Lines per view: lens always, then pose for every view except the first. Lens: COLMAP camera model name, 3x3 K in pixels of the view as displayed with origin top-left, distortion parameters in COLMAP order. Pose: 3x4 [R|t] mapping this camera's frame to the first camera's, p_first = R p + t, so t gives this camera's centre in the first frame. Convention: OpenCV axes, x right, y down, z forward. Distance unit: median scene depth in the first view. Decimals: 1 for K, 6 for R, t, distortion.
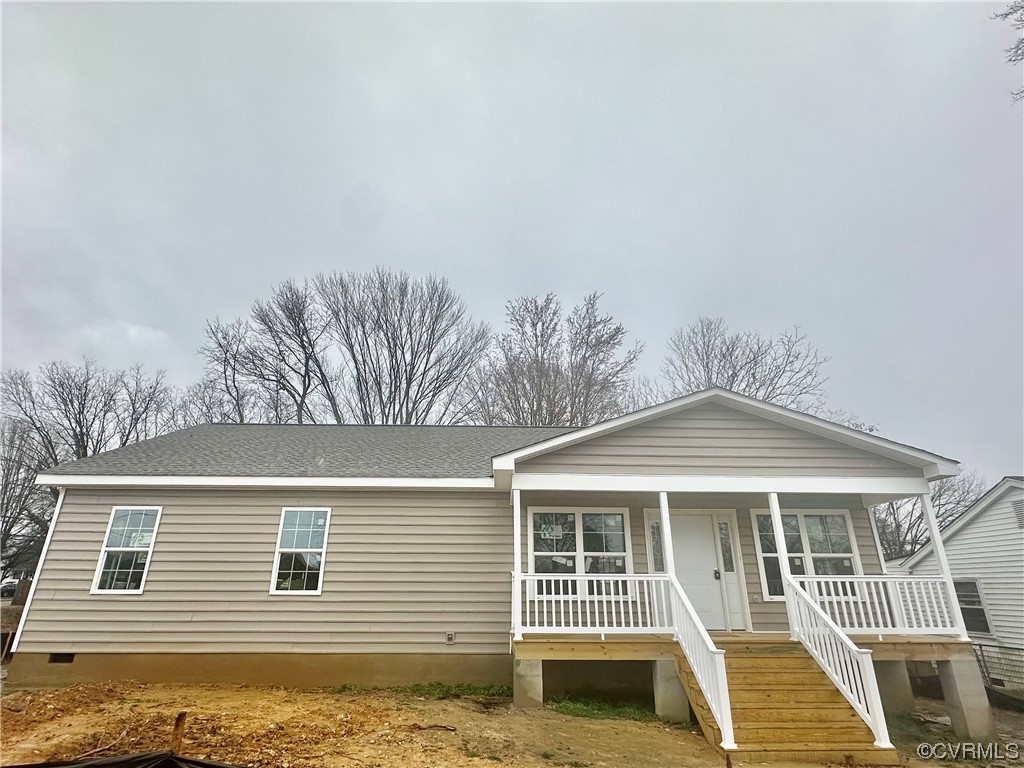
lens RADIAL K [[515.6, 0, 512.0], [0, 515.6, 384.0], [0, 0, 1]] dist [-0.003229, -0.000428]
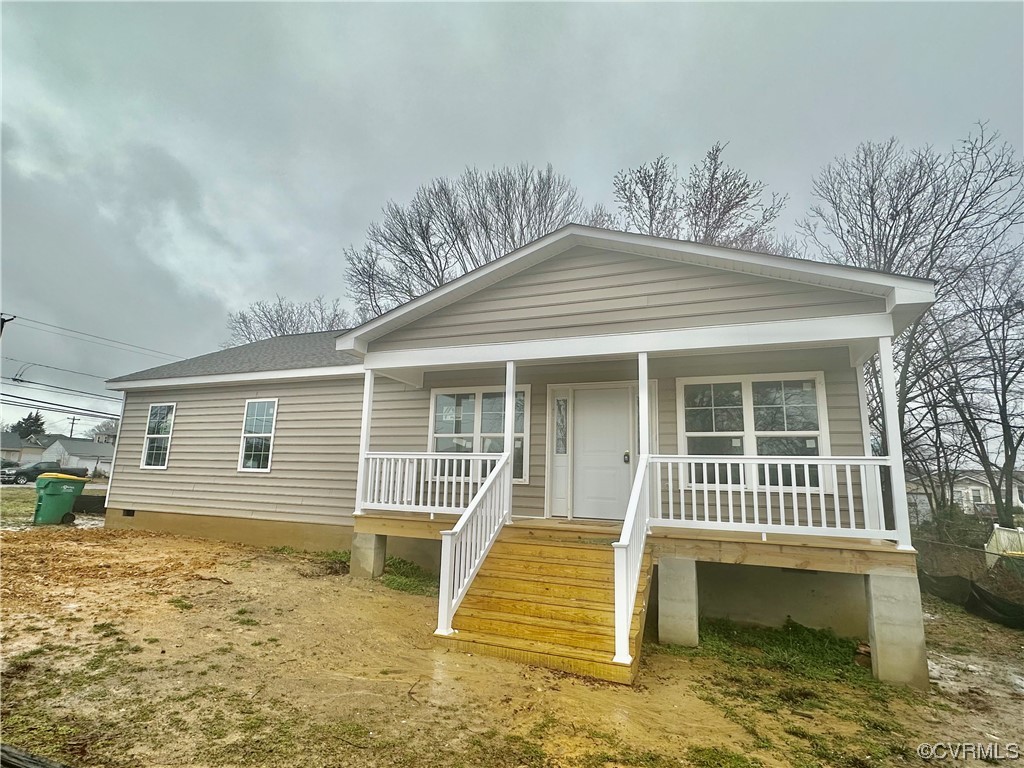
lens RADIAL K [[515.6, 0, 512.0], [0, 515.6, 384.0], [0, 0, 1]] dist [-0.003229, -0.000428]
pose [[0.917518, -0.051132, -0.394394, 0.578240], [0.124115, 0.978984, 0.161818, 0.099346], [0.377832, -0.197421, 0.904582, 0.207463]]
